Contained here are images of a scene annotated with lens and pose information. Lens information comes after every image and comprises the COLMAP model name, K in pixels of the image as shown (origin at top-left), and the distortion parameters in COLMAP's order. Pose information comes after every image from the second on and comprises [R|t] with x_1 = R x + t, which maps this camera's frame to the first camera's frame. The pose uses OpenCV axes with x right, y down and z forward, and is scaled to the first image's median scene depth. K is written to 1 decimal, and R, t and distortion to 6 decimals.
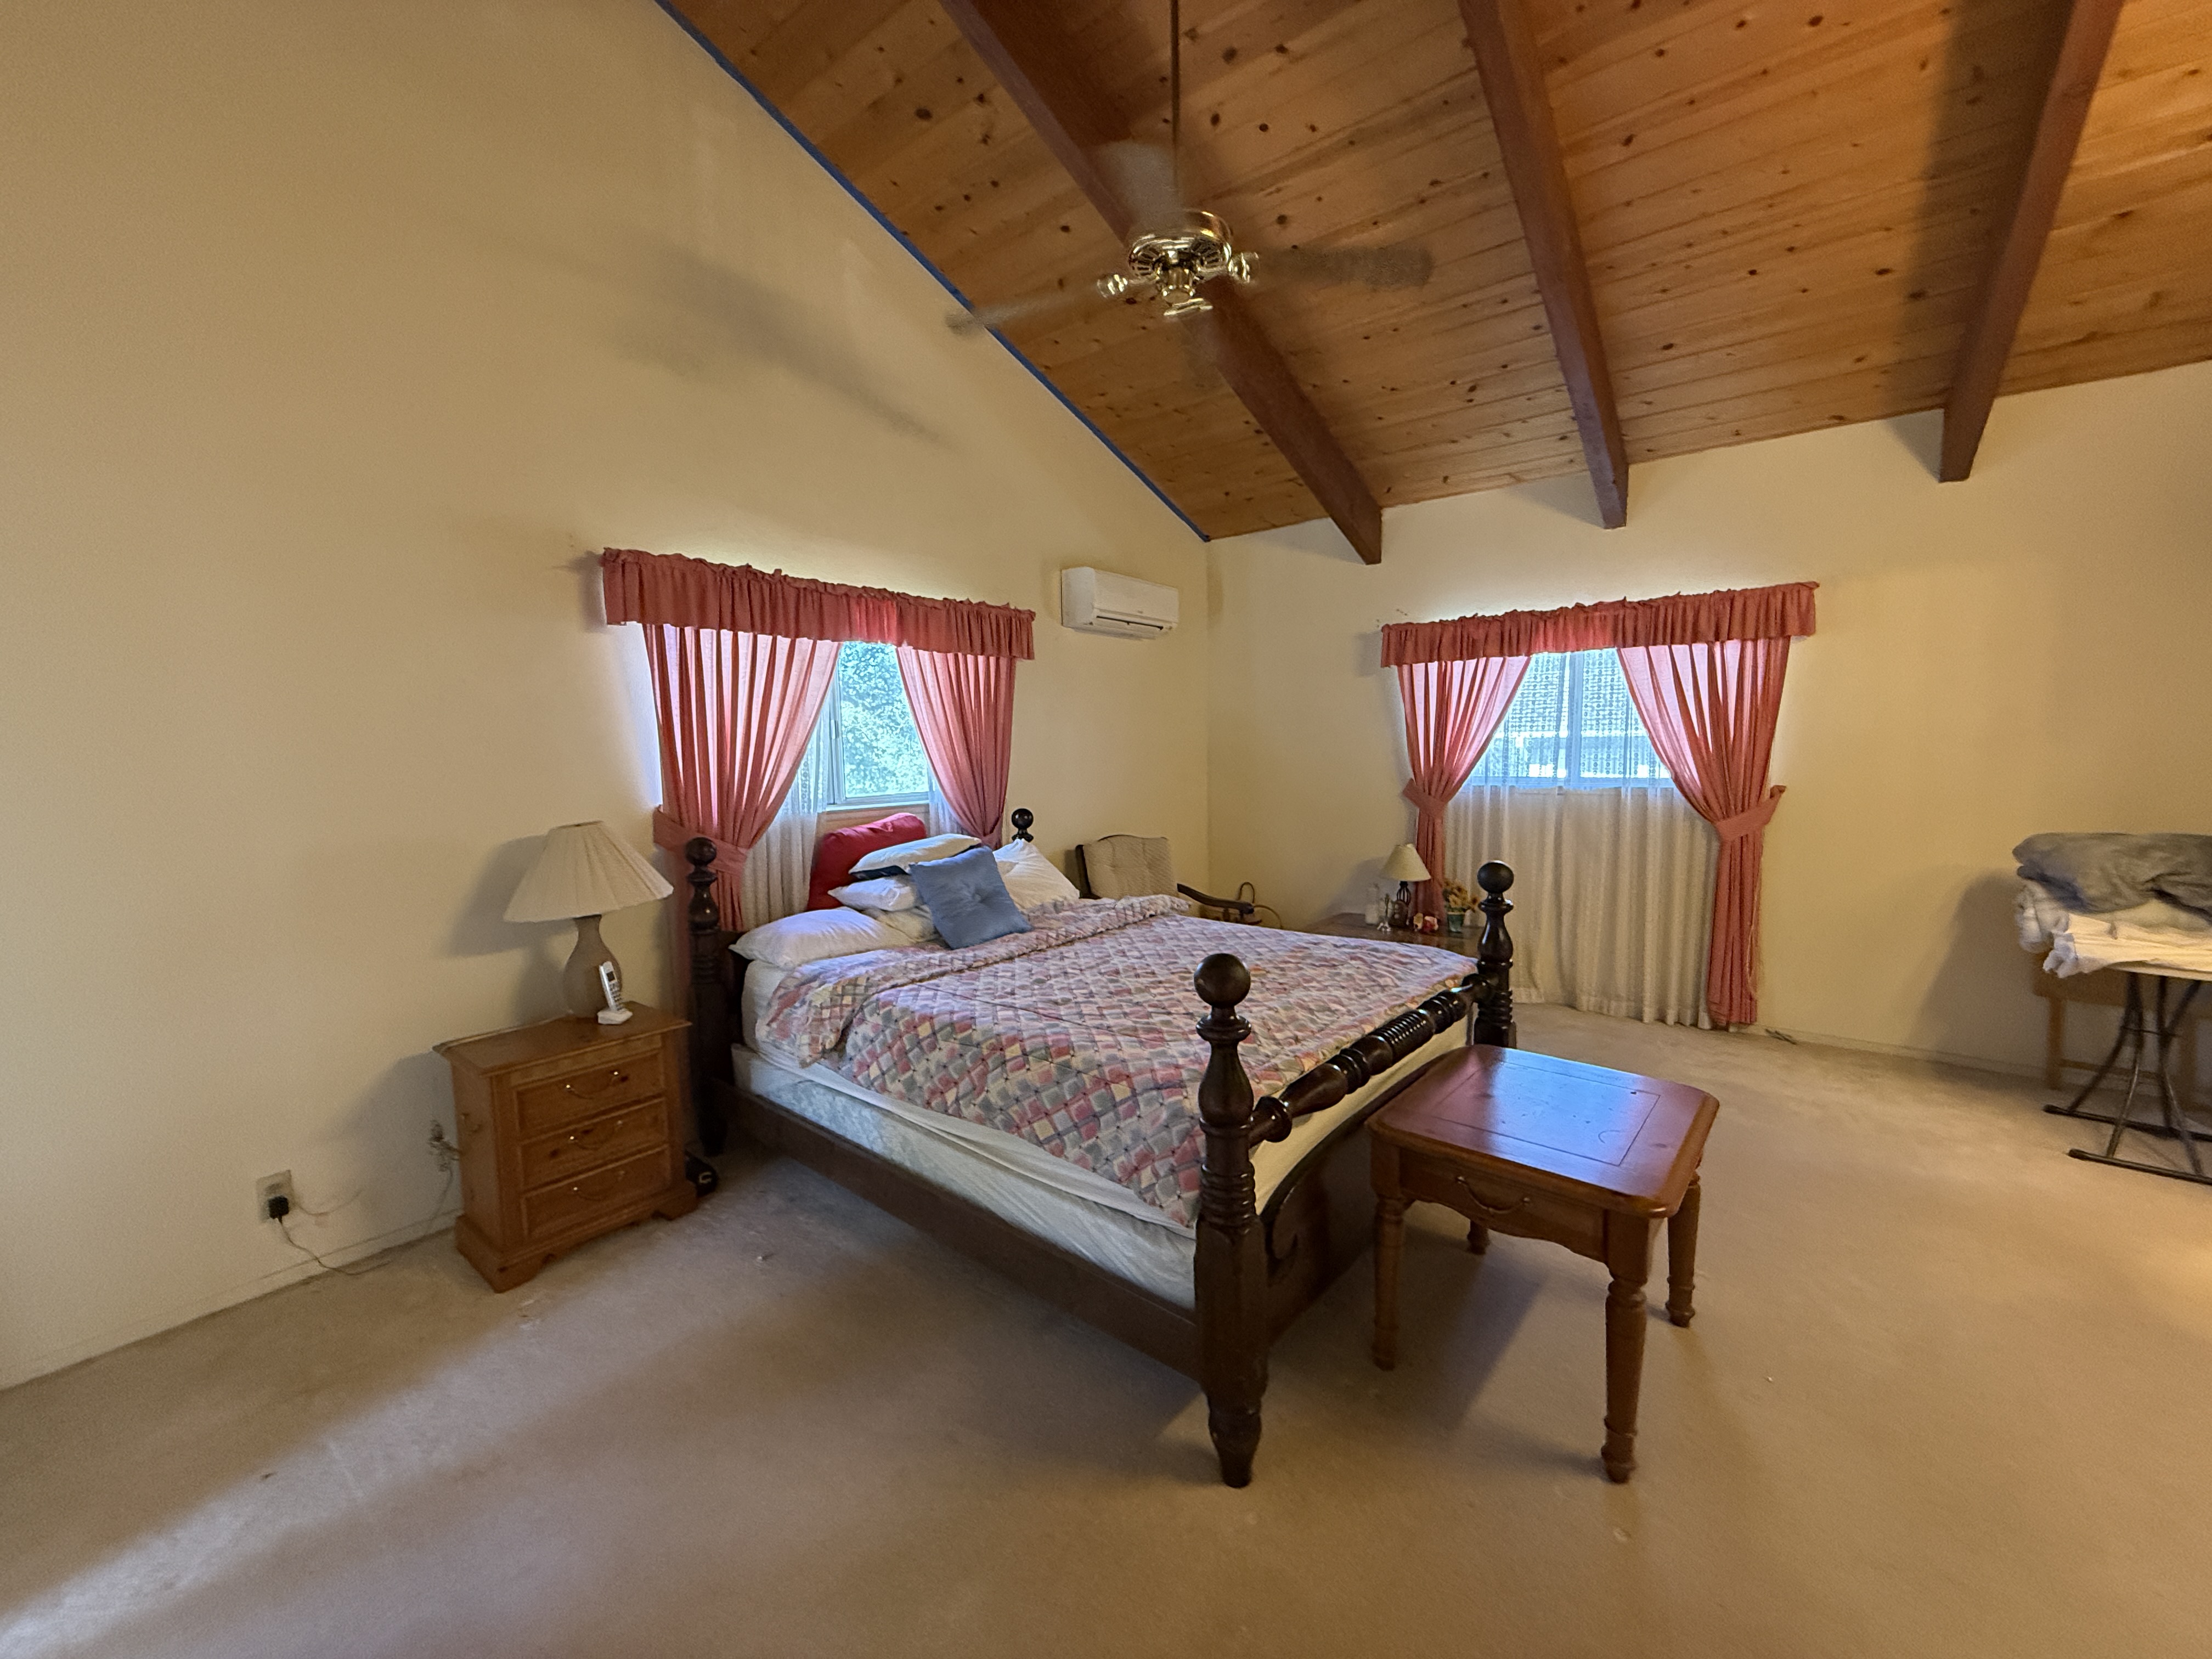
lens RADIAL K [[881.3, 0, 1103.7], [0, 881.3, 832.0], [0, 0, 1]] dist [0.000432, 0.000036]
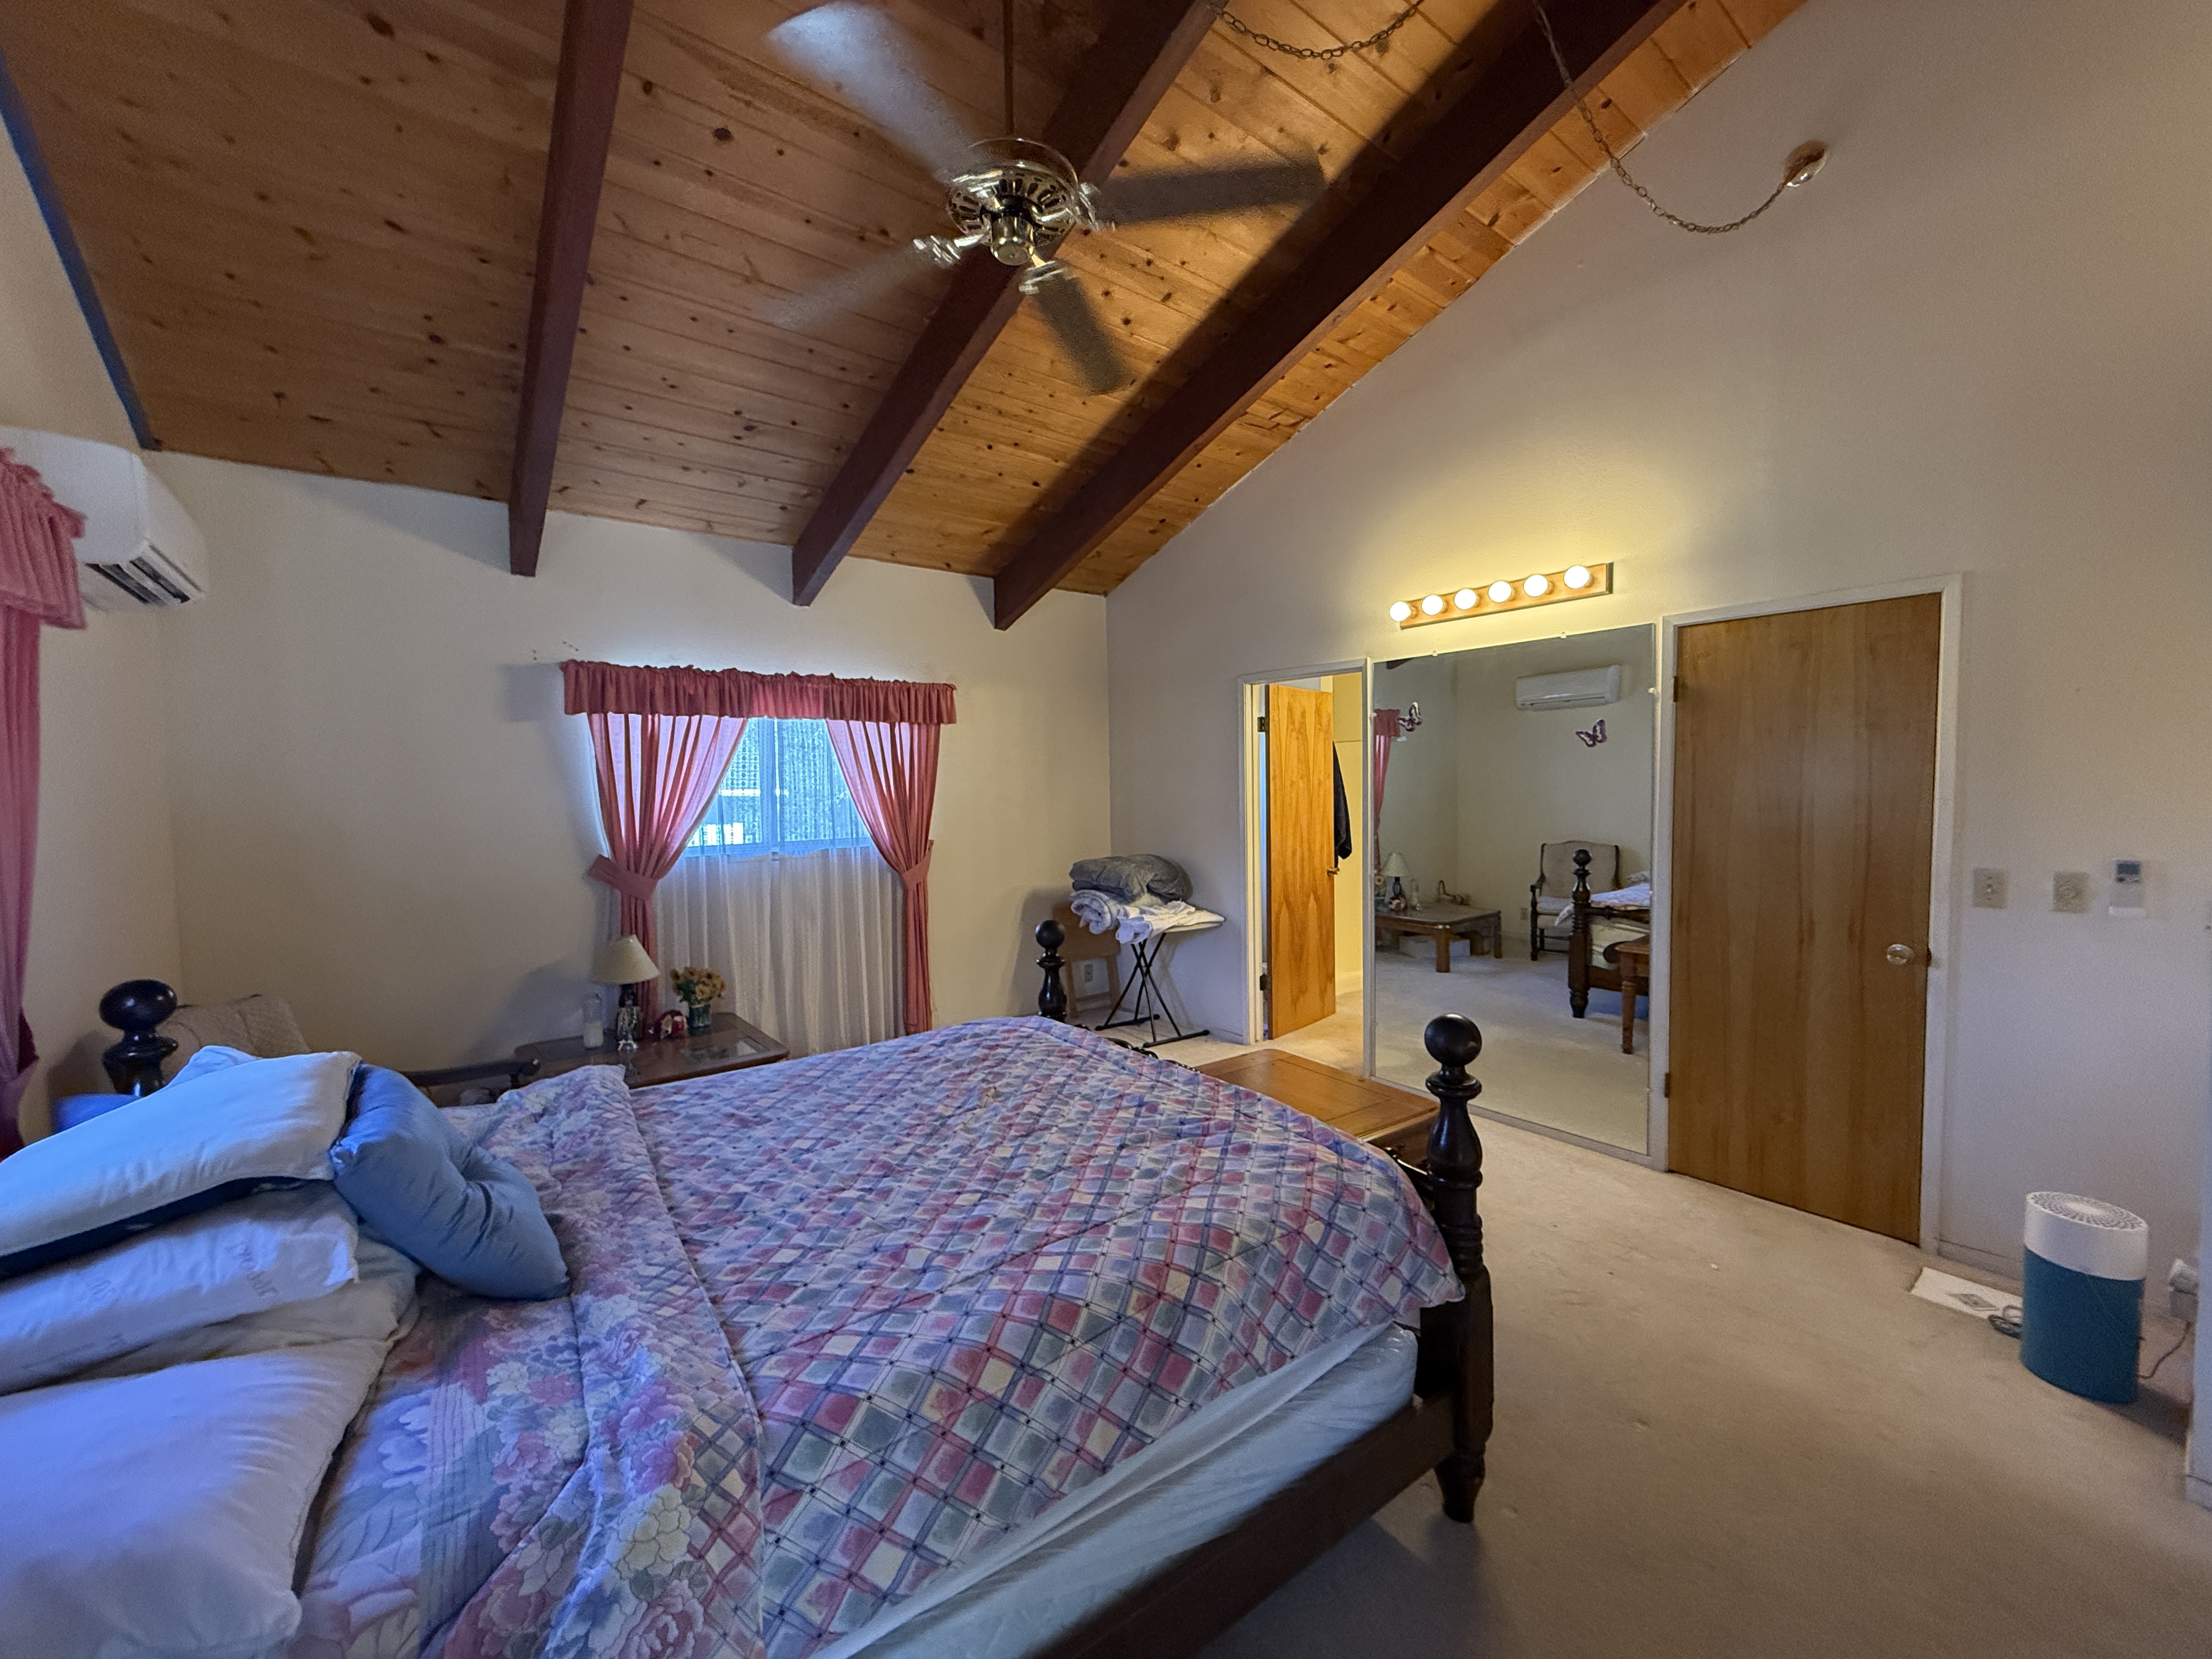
lens RADIAL K [[881.3, 0, 1104.9], [0, 881.3, 830.7], [0, 0, 1]] dist [0.000432, 0.000036]
pose [[0.236587, -0.038074, 0.970864, -0.410378], [0.105090, 0.994373, 0.013387, -0.058430], [-0.965910, 0.098861, 0.239257, 0.470152]]
